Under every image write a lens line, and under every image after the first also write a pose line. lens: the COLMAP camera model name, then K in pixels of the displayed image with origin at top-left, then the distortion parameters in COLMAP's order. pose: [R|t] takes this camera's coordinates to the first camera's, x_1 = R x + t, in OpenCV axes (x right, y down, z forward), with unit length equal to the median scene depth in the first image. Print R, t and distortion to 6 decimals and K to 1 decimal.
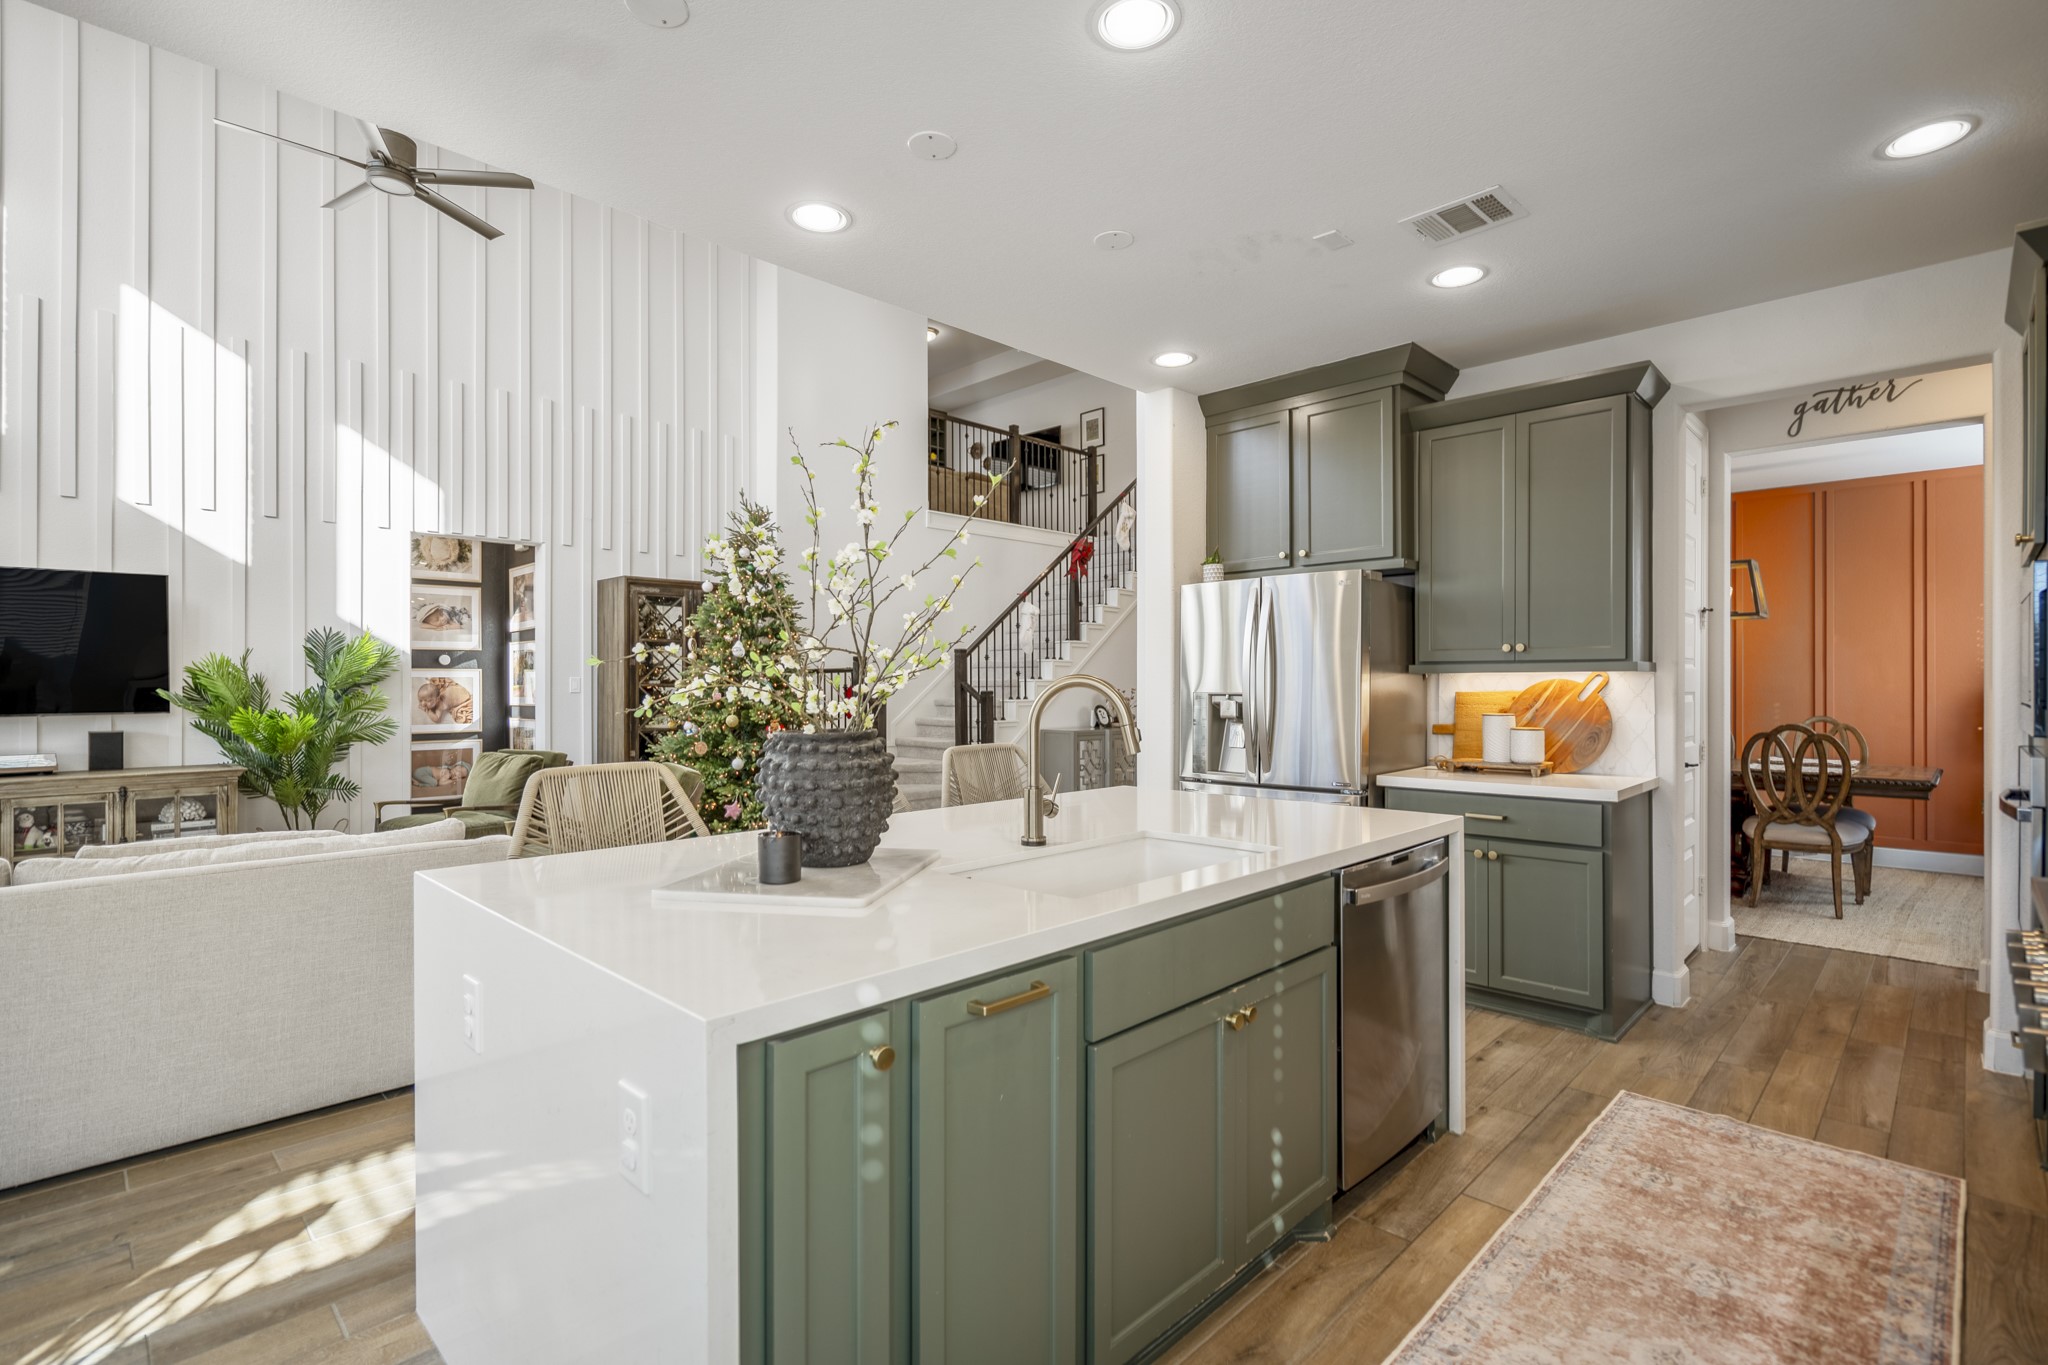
lens RADIAL K [[939.4, 0, 1024.2], [0, 939.4, 690.4], [0, 0, 1]] dist [-0.004762, 0.000775]
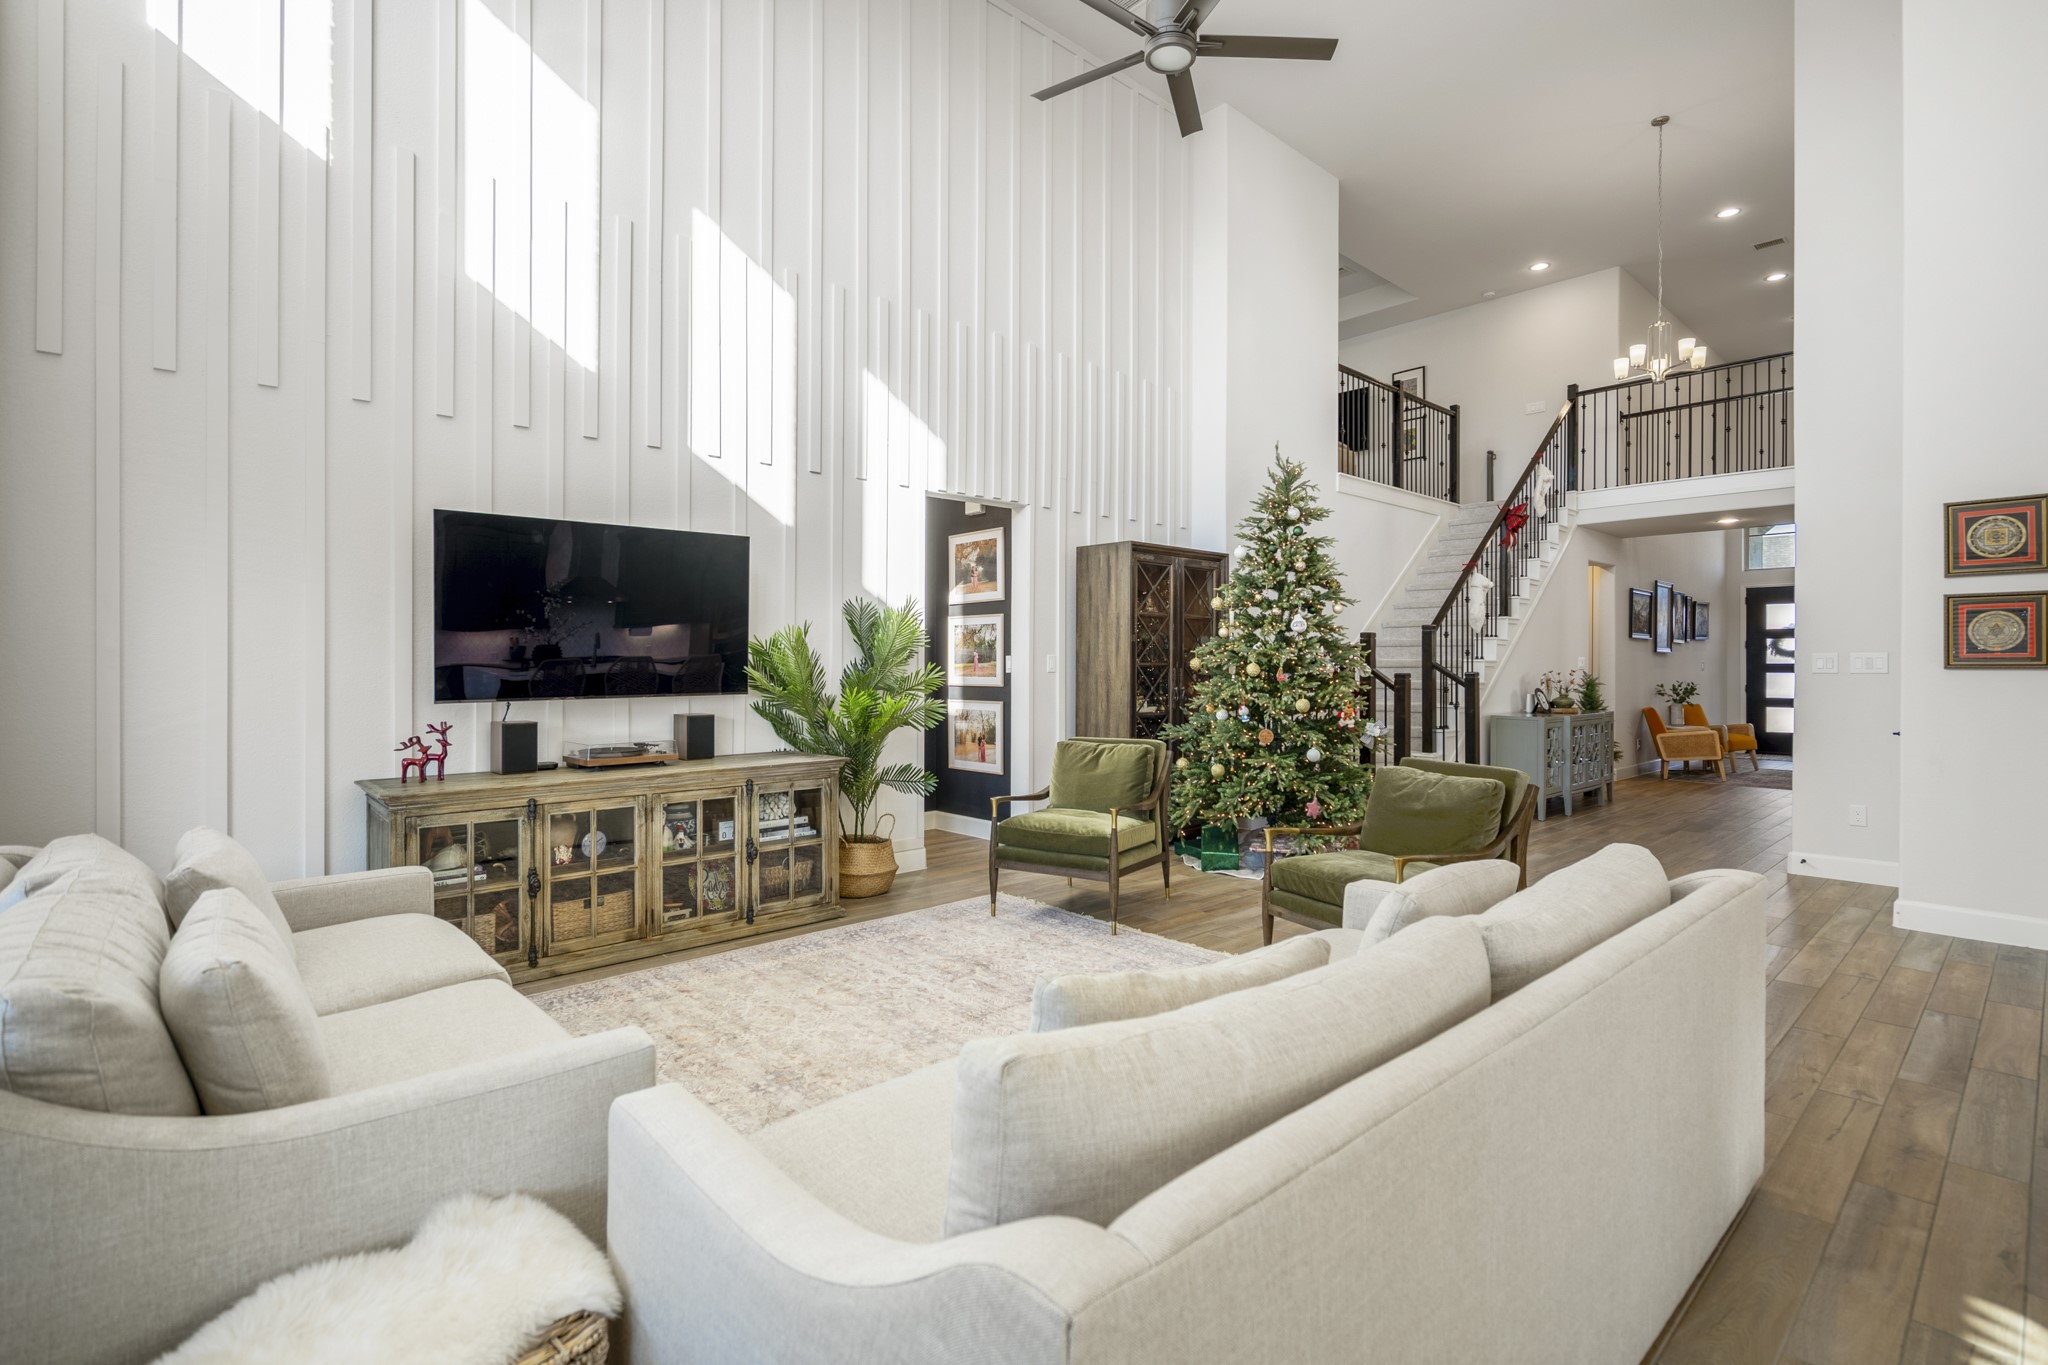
lens RADIAL K [[939.4, 0, 1017.8], [0, 939.4, 664.4], [0, 0, 1]] dist [-0.004762, 0.000775]
pose [[0.997488, 0.003538, -0.070741, -0.562652], [-0.004141, 0.999956, -0.008388, 0.002913], [0.070708, 0.008660, 0.997459, 0.126443]]
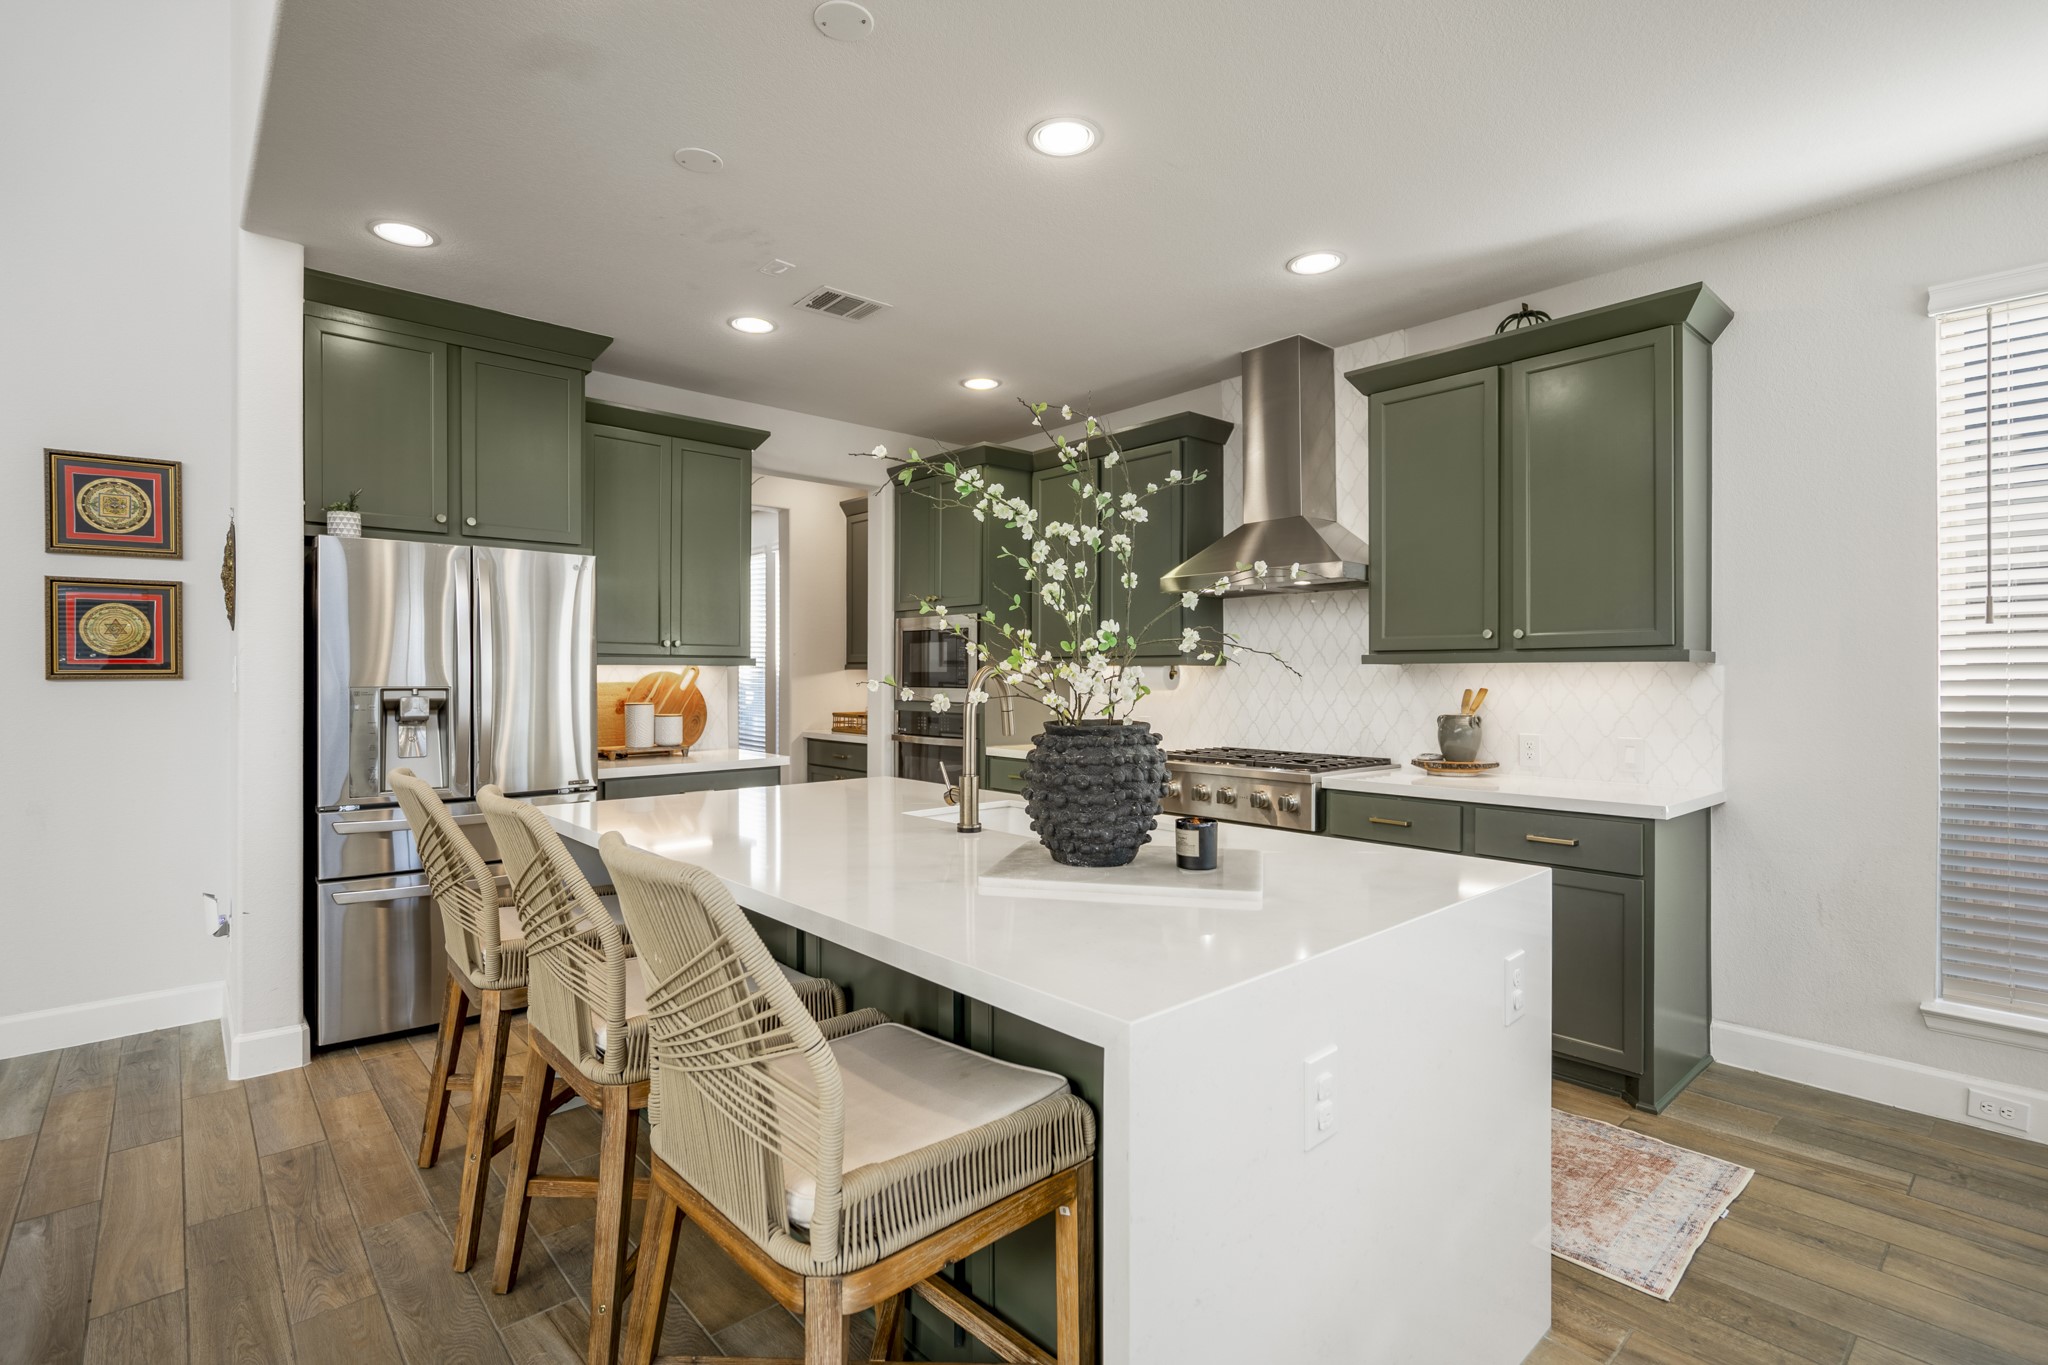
lens RADIAL K [[939.4, 0, 1014.7], [0, 939.4, 684.4], [0, 0, 1]] dist [-0.004762, 0.000775]
pose [[0.063721, -0.007755, 0.997938, -0.378121], [0.002977, 0.999967, 0.007580, -0.002618], [-0.997963, 0.002488, 0.063742, 0.334747]]
